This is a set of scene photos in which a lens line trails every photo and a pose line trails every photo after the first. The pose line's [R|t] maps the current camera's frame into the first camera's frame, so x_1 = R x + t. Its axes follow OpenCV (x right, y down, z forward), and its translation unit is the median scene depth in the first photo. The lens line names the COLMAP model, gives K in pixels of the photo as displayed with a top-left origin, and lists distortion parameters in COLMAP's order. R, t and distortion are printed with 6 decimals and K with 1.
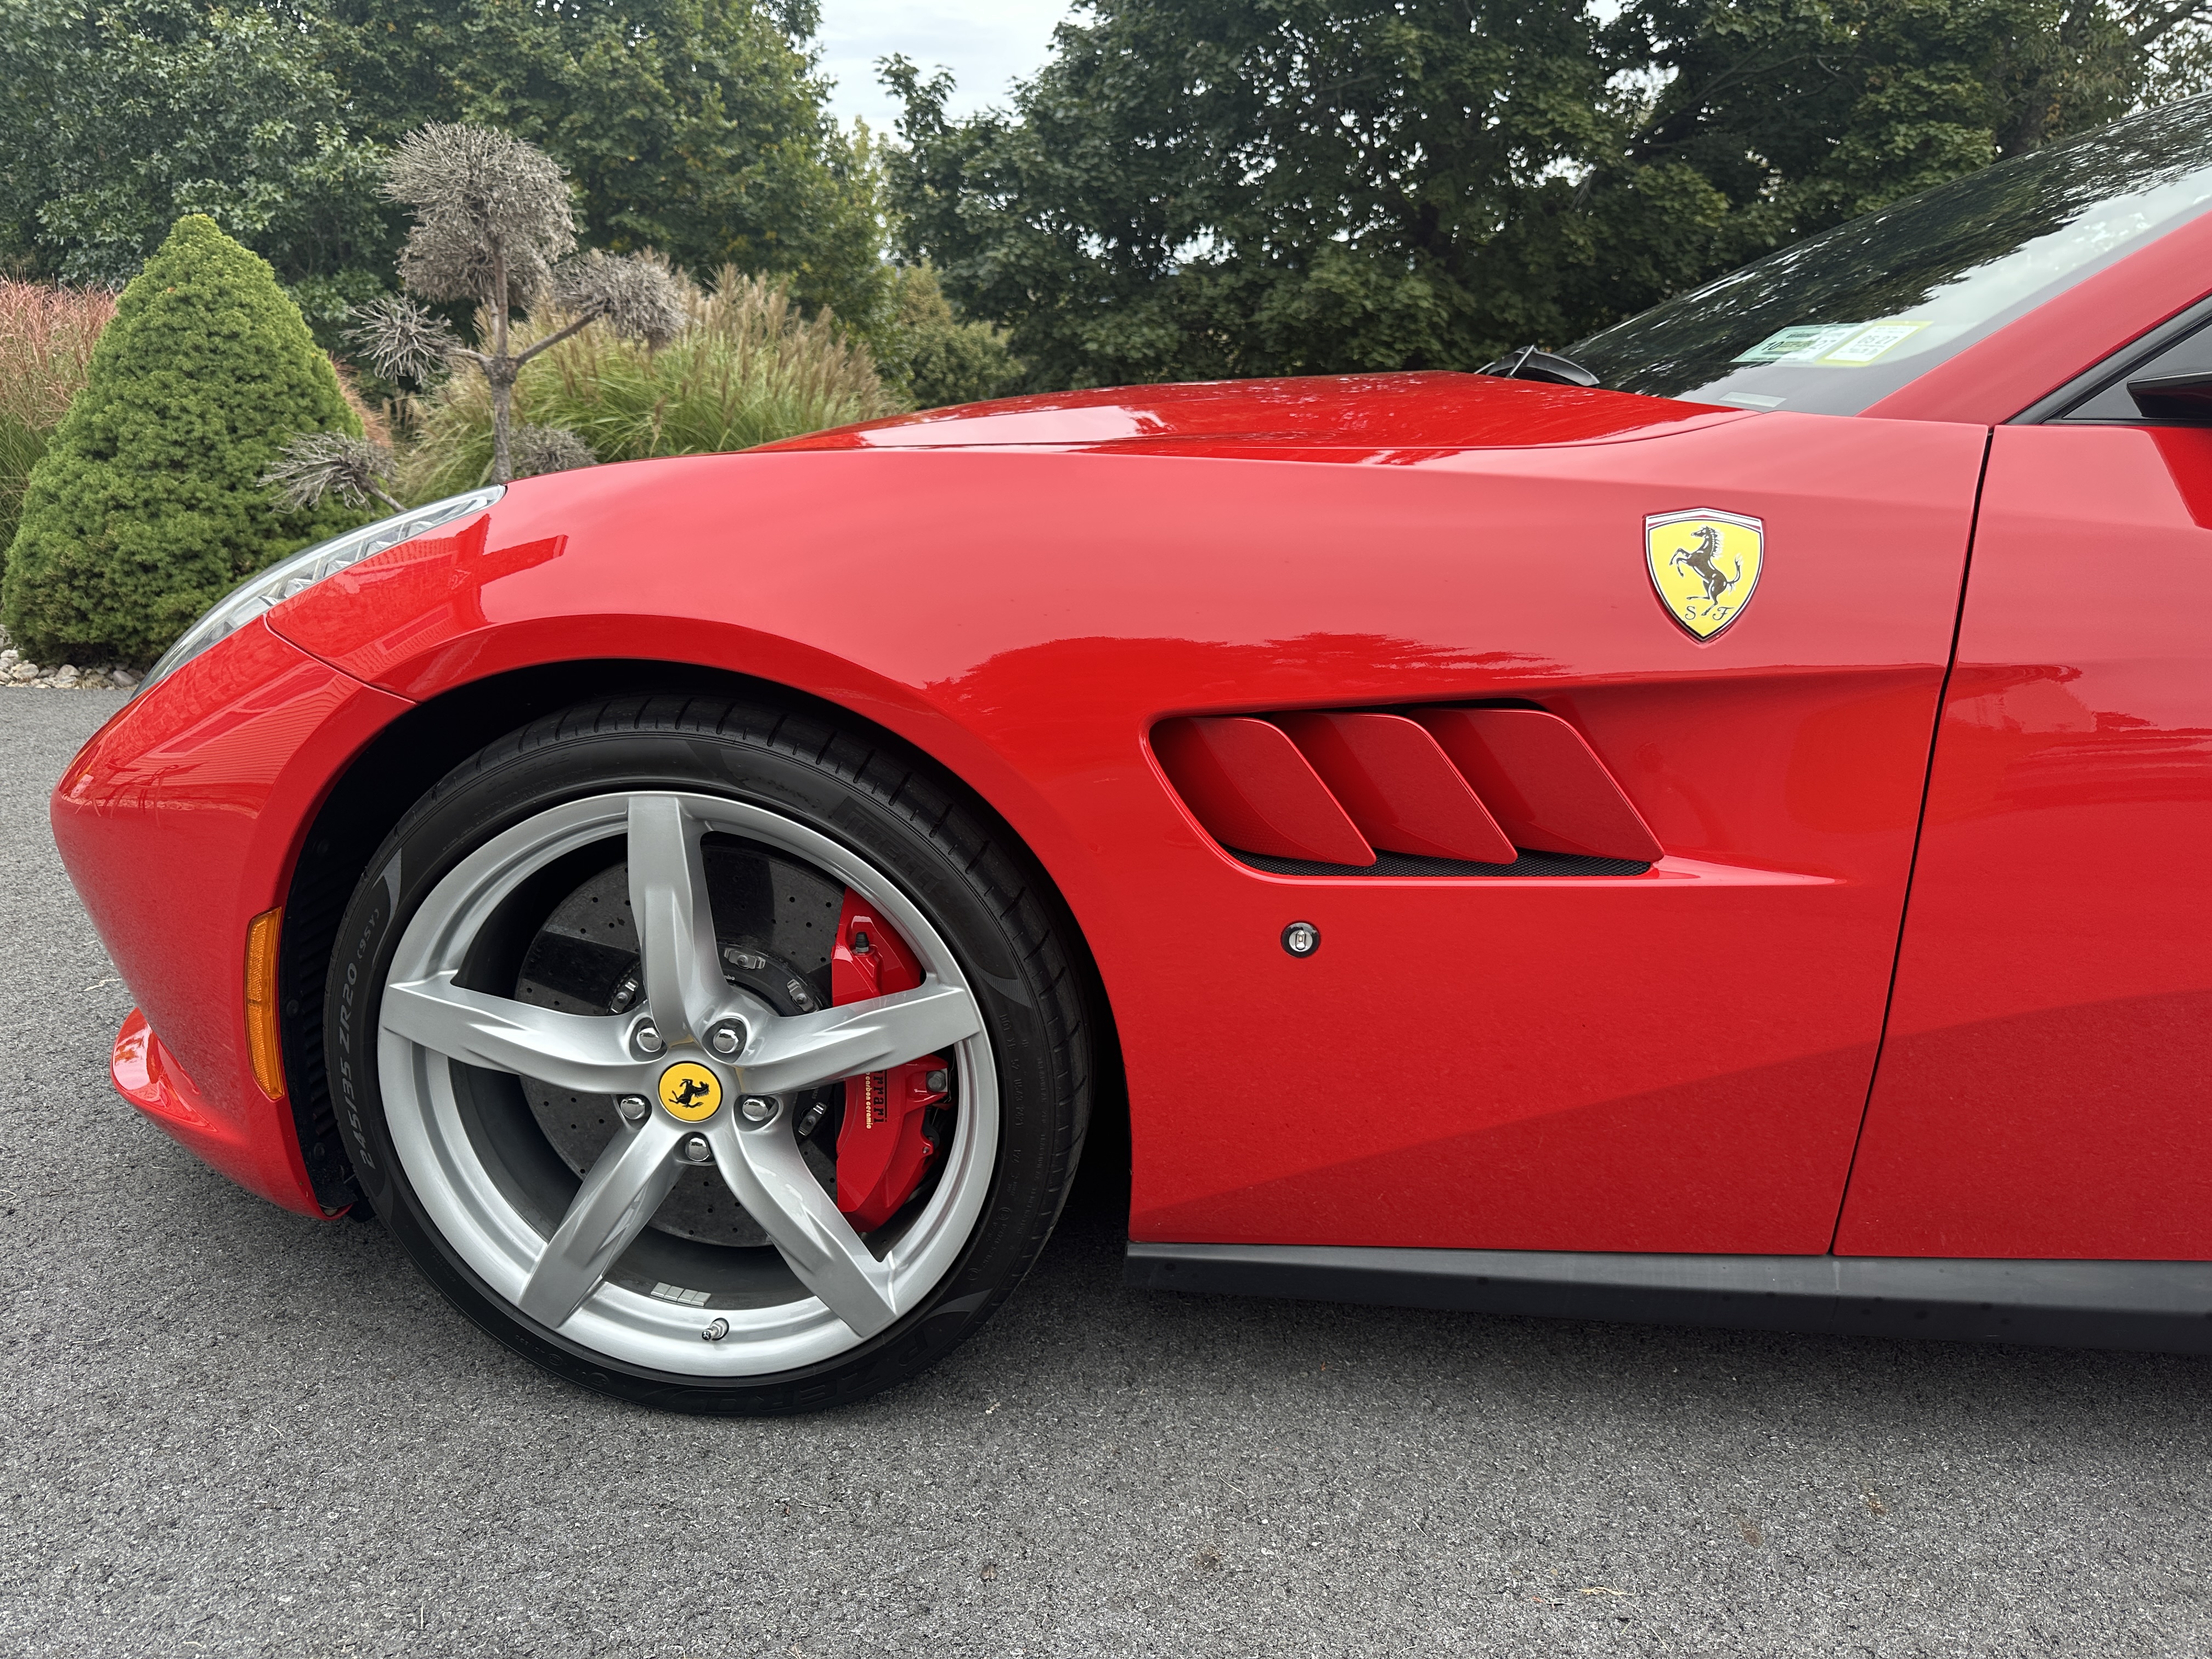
lens RADIAL K [[1595.8, 0, 1112.9], [0, 1595.8, 836.4], [0, 0, 1]] dist [0.014970, -0.001111]
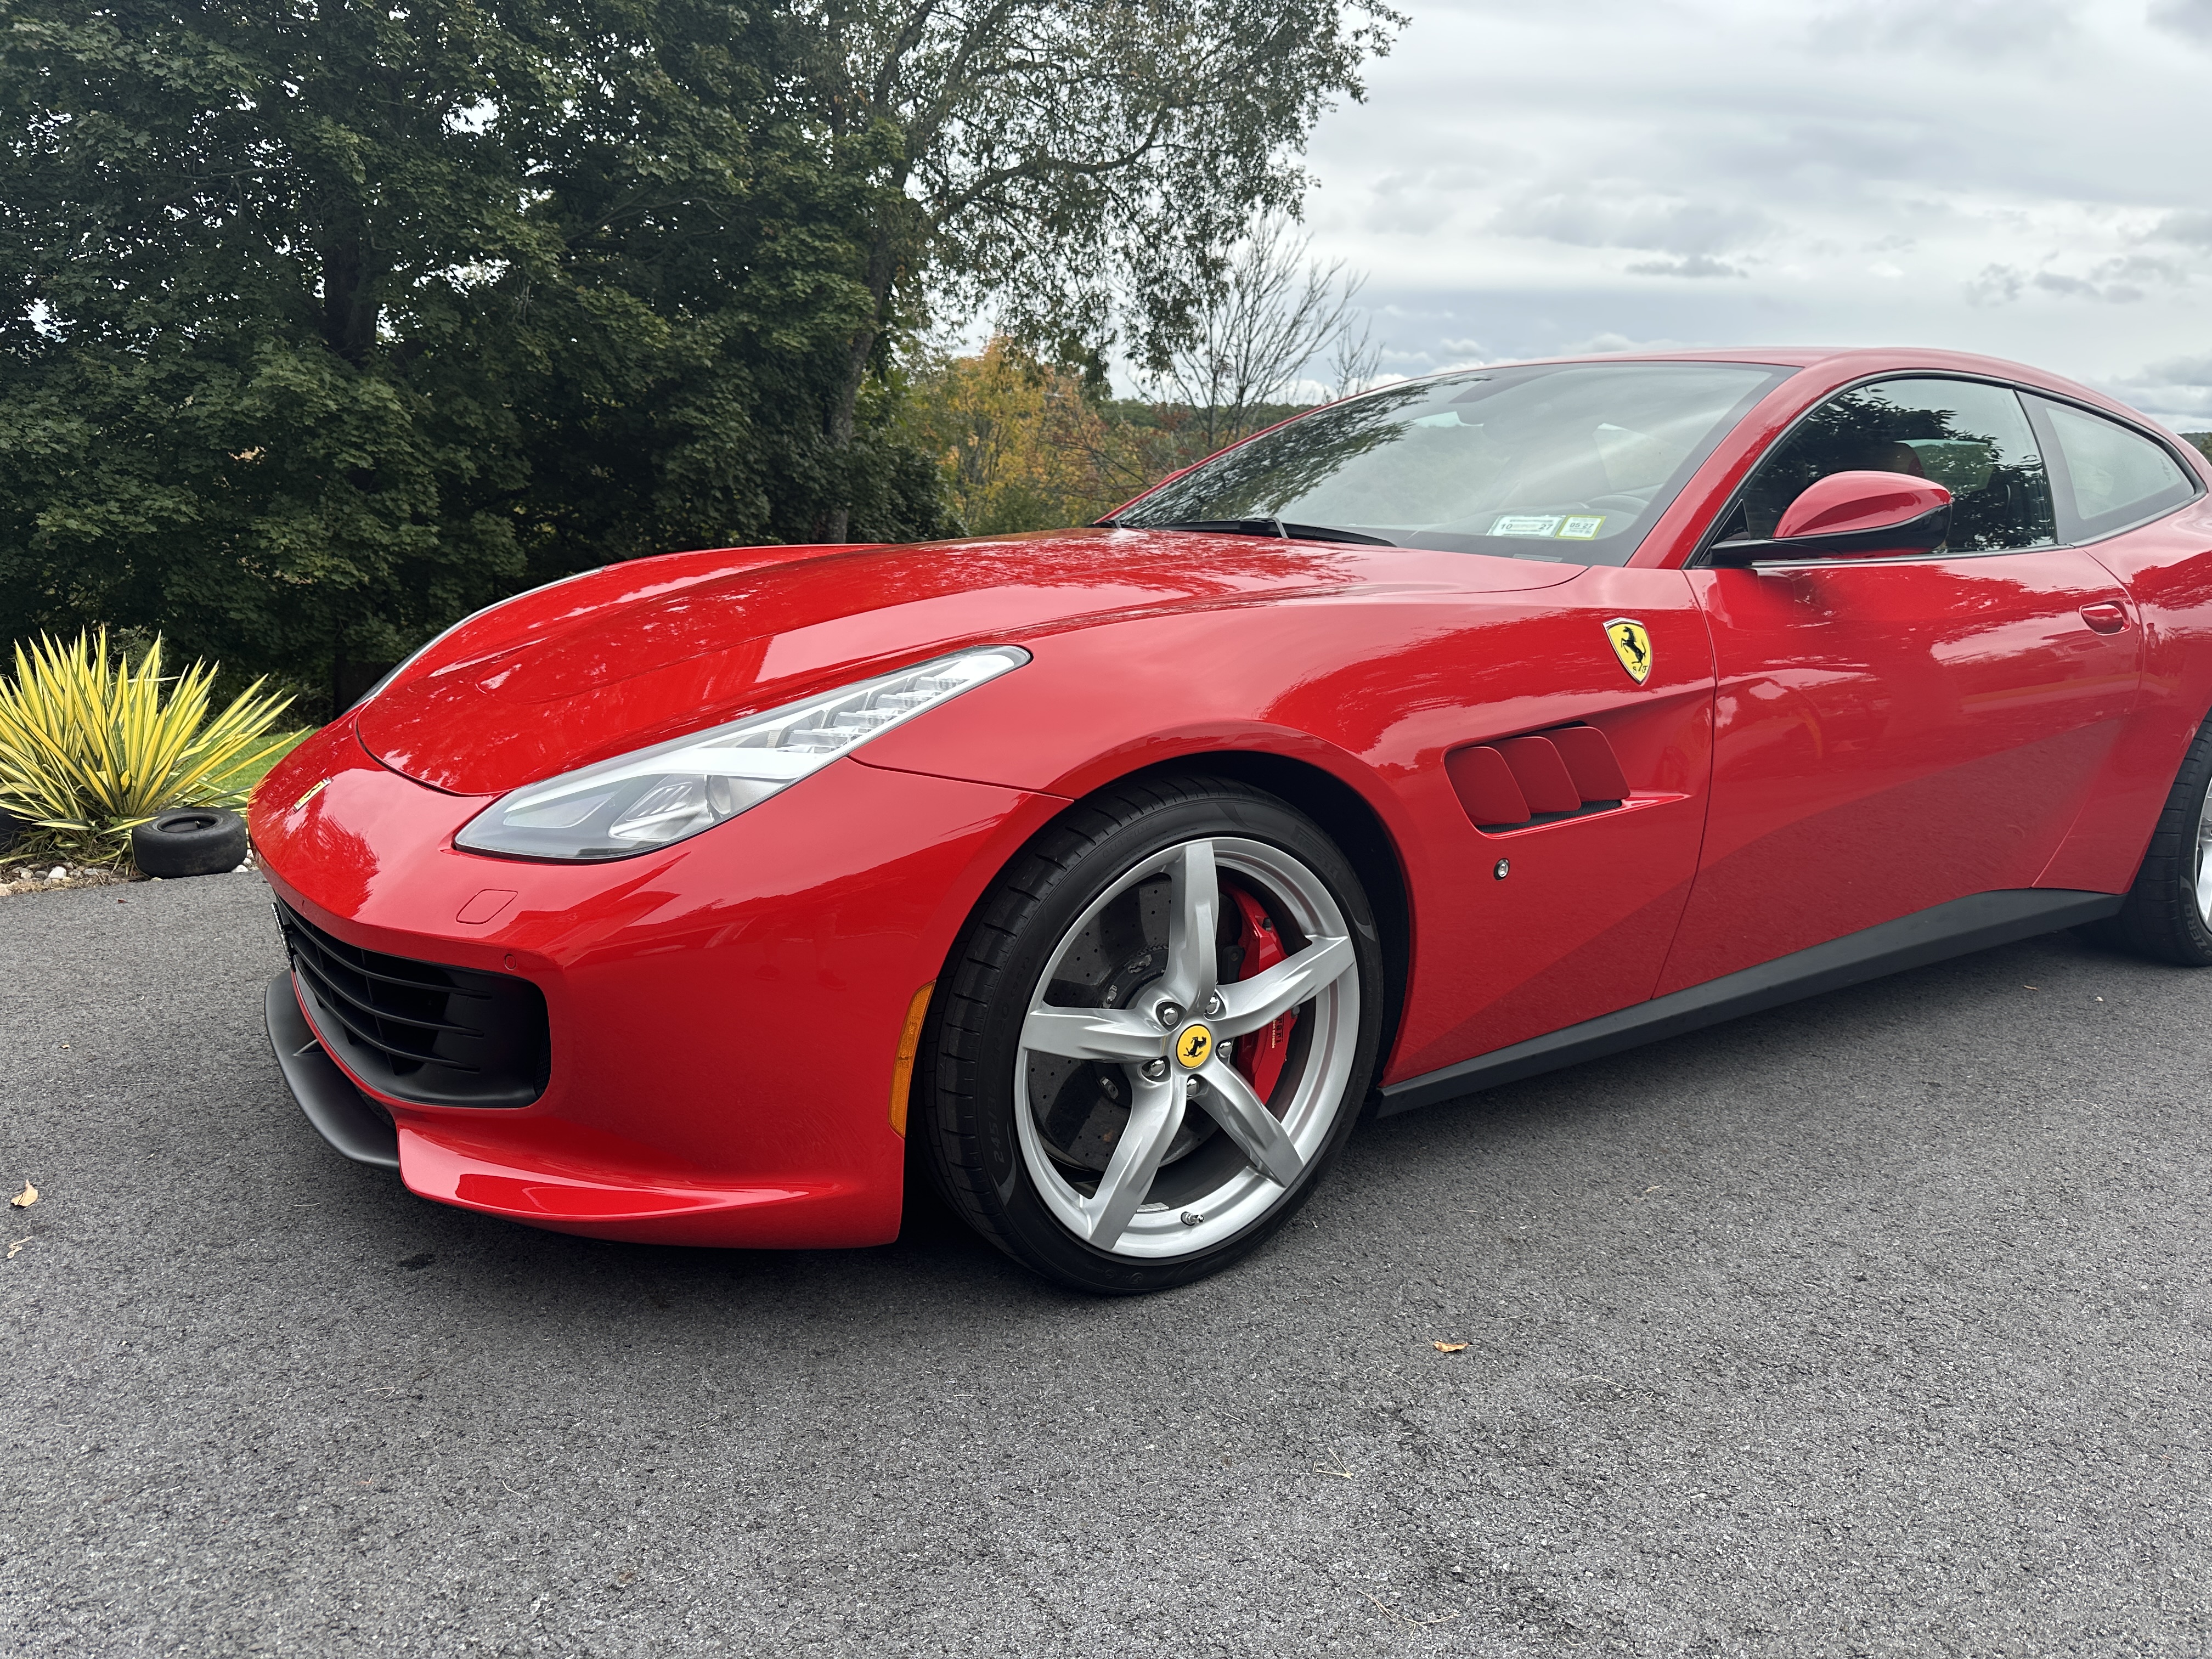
lens RADIAL K [[1584.6, 0, 1101.5], [0, 1584.6, 833.1], [0, 0, 1]] dist [0.032596, -0.010718]
pose [[0.772545, -0.137350, 0.619927, -0.114964], [0.170931, 0.985269, 0.005283, -0.005285], [-0.611521, 0.101883, 0.784641, -0.010033]]
